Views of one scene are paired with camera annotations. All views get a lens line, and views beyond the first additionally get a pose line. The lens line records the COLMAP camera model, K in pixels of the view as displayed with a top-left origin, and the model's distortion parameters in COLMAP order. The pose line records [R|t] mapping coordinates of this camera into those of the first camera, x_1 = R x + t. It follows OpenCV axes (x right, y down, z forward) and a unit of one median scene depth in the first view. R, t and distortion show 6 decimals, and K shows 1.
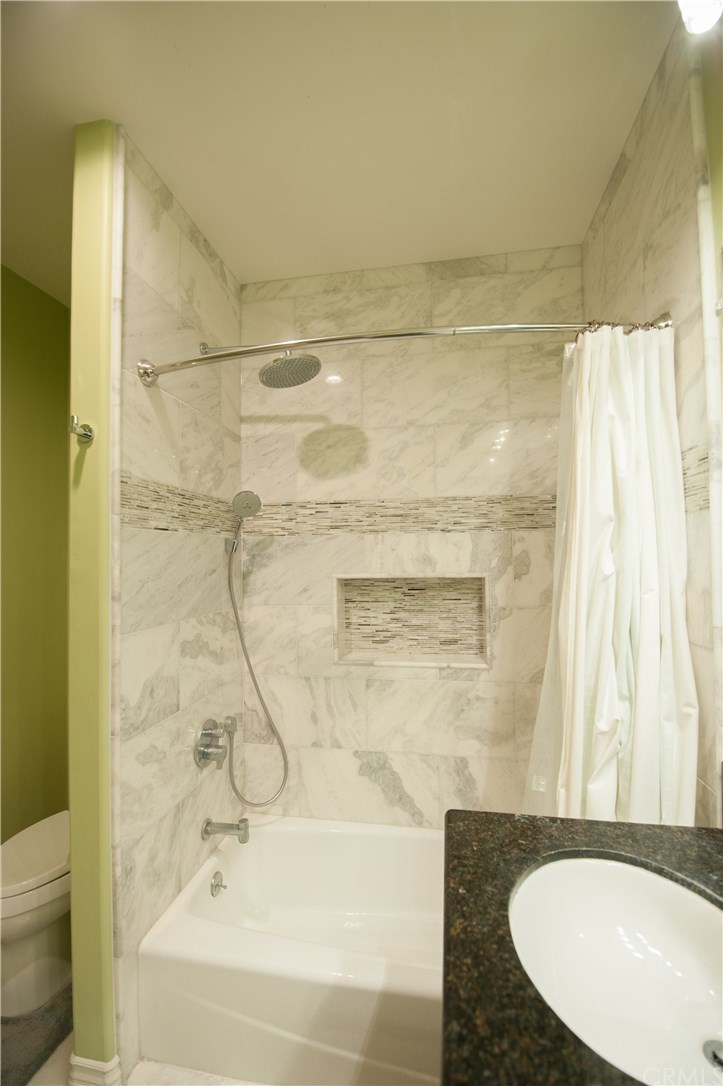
lens RADIAL K [[472.9, 0, 362.2], [0, 472.9, 540.8], [0, 0, 1]] dist [-0.013991, -0.002168]
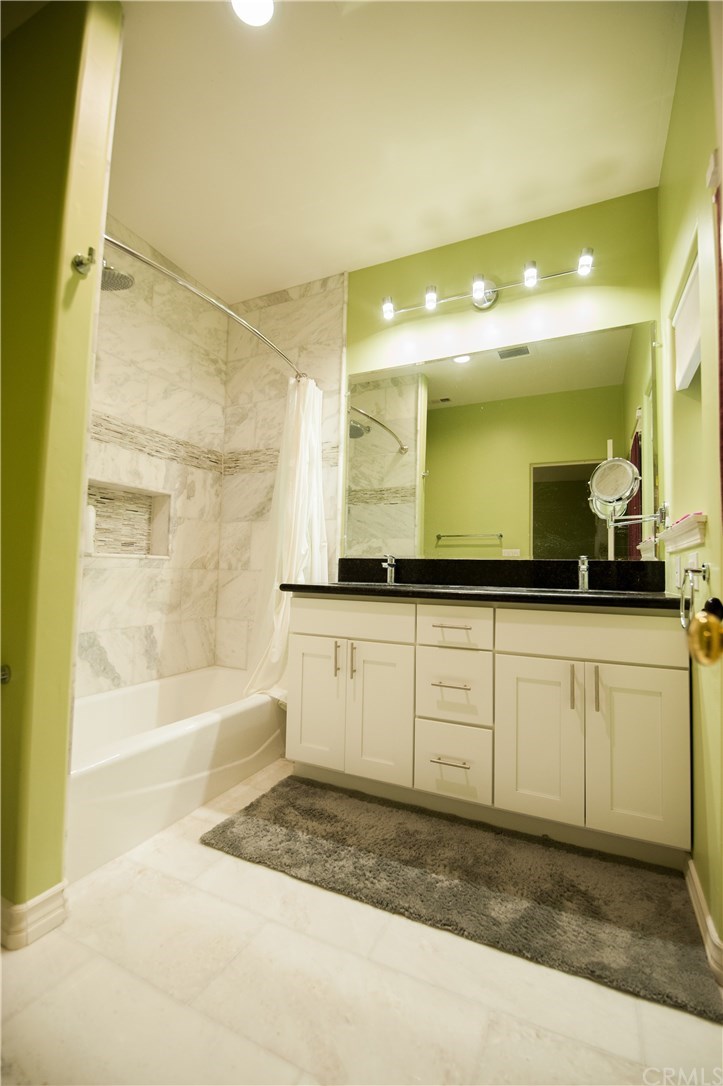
lens RADIAL K [[472.9, 0, 367.1], [0, 472.9, 546.7], [0, 0, 1]] dist [-0.013991, -0.002168]
pose [[0.249172, 0.068605, 0.966026, -0.923118], [-0.054340, 0.996907, -0.056782, 0.275780], [-0.966934, -0.038345, 0.252129, 0.077755]]
